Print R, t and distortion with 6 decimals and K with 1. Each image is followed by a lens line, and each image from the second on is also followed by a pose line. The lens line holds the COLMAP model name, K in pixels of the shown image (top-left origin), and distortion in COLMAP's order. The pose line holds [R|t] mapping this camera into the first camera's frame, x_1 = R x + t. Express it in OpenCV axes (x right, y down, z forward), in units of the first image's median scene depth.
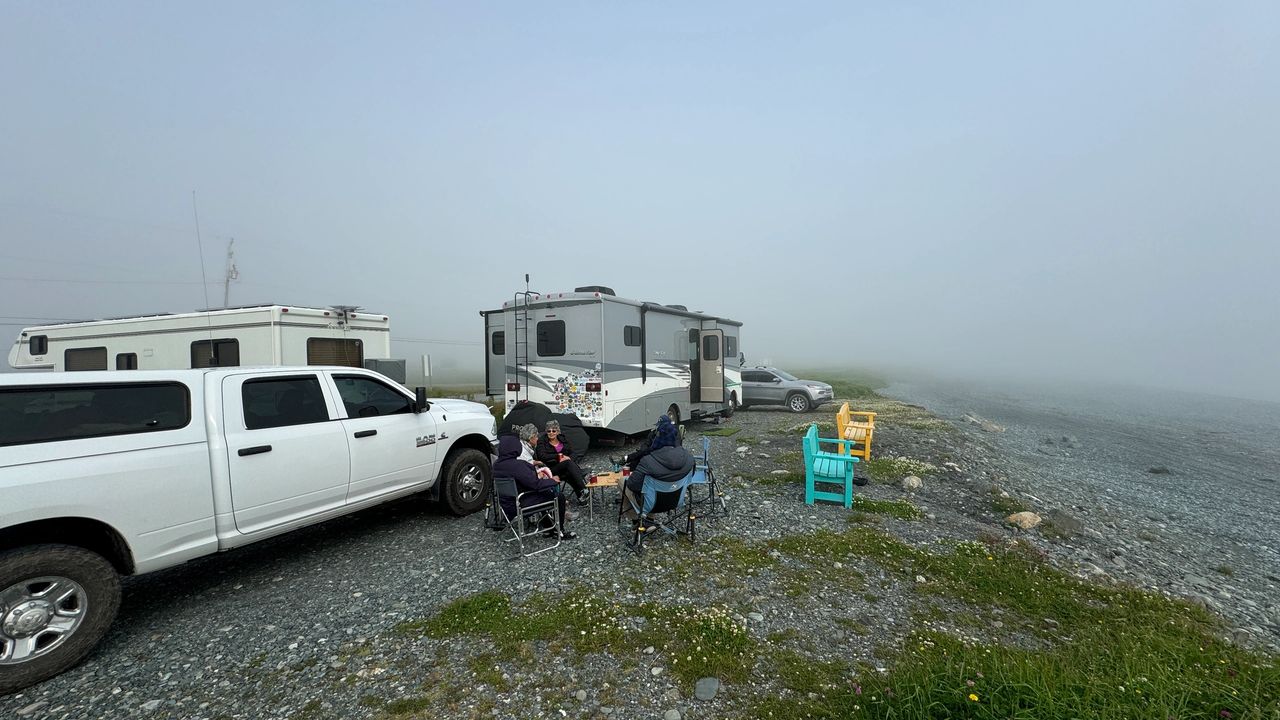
lens RADIAL K [[507.7, 0, 639.4], [0, 507.7, 355.4], [0, 0, 1]] dist [-0.000803, -0.000041]
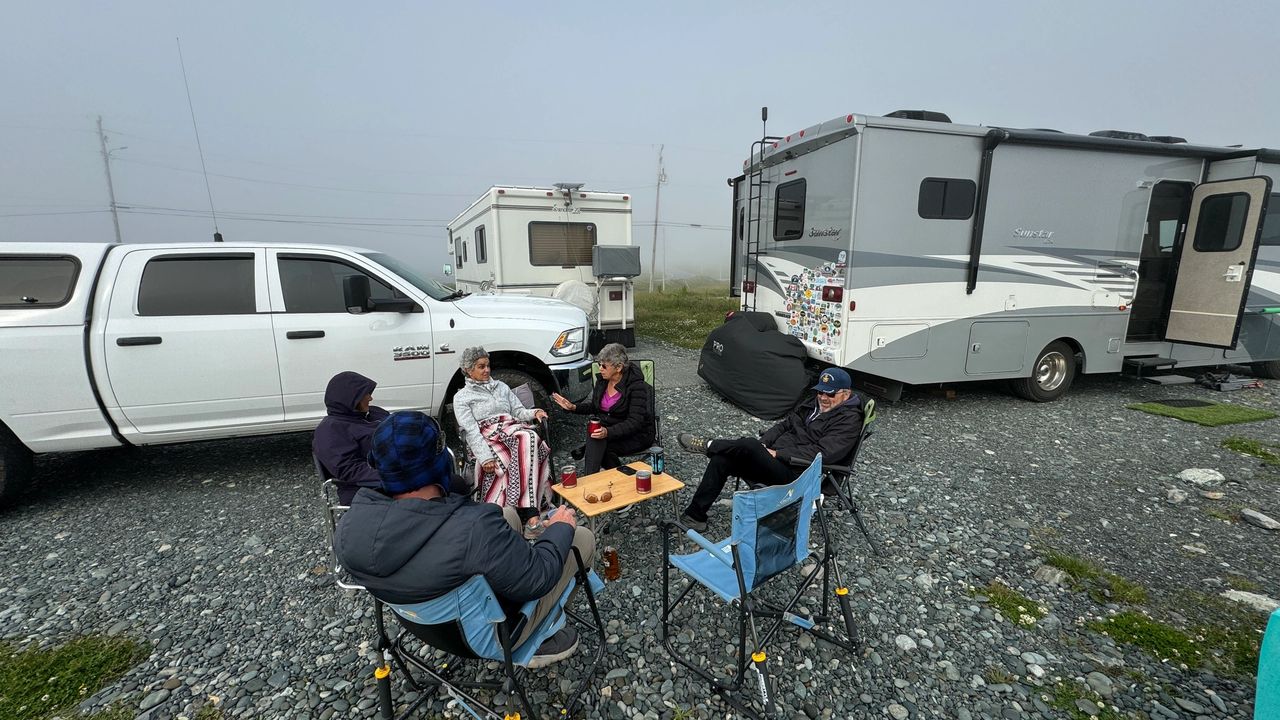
lens RADIAL K [[507.7, 0, 639.4], [0, 507.7, 355.4], [0, 0, 1]] dist [-0.000803, -0.000041]
pose [[0.684796, 0.150124, -0.713104, 0.173127], [-0.004547, 0.979412, 0.201821, 0.015517], [0.728721, -0.134964, 0.671380, 0.433943]]
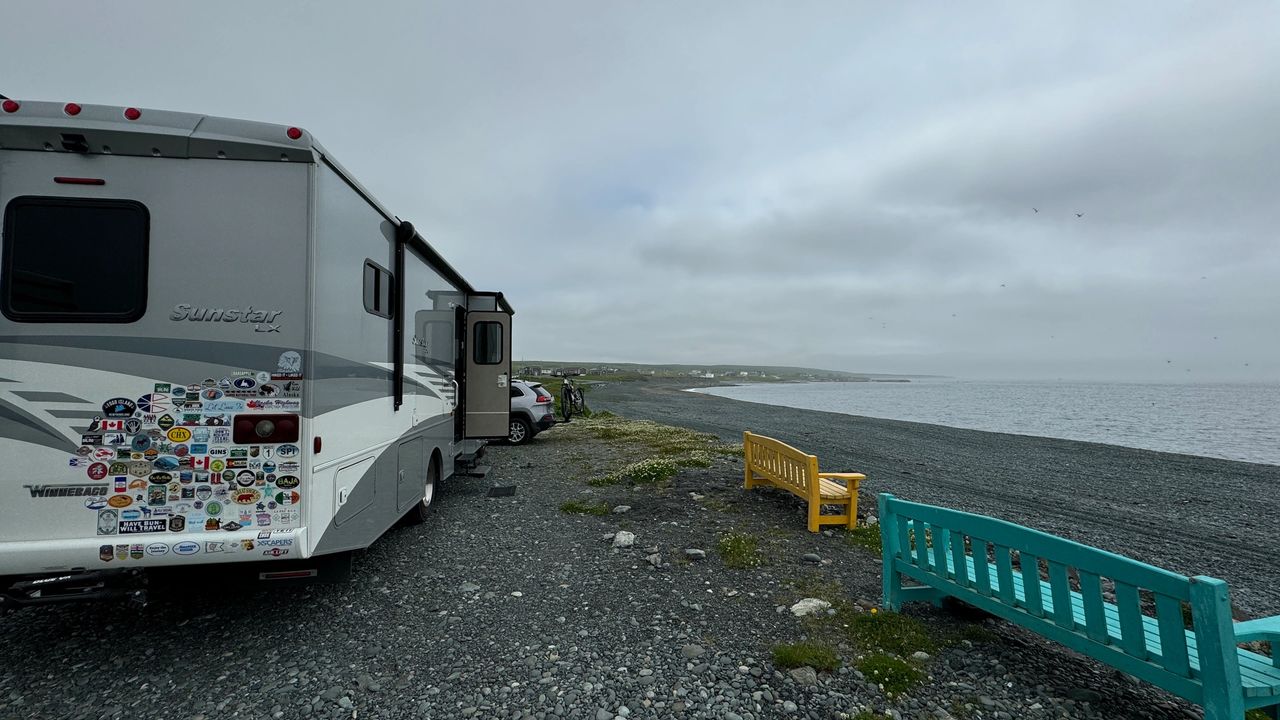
lens RADIAL K [[507.7, 0, 639.4], [0, 507.7, 355.4], [0, 0, 1]] dist [-0.000803, -0.000041]
pose [[0.798017, 0.037923, 0.601440, -0.093831], [-0.018639, 0.999094, -0.038265, 0.025042], [-0.602346, 0.019326, 0.798001, 0.598099]]
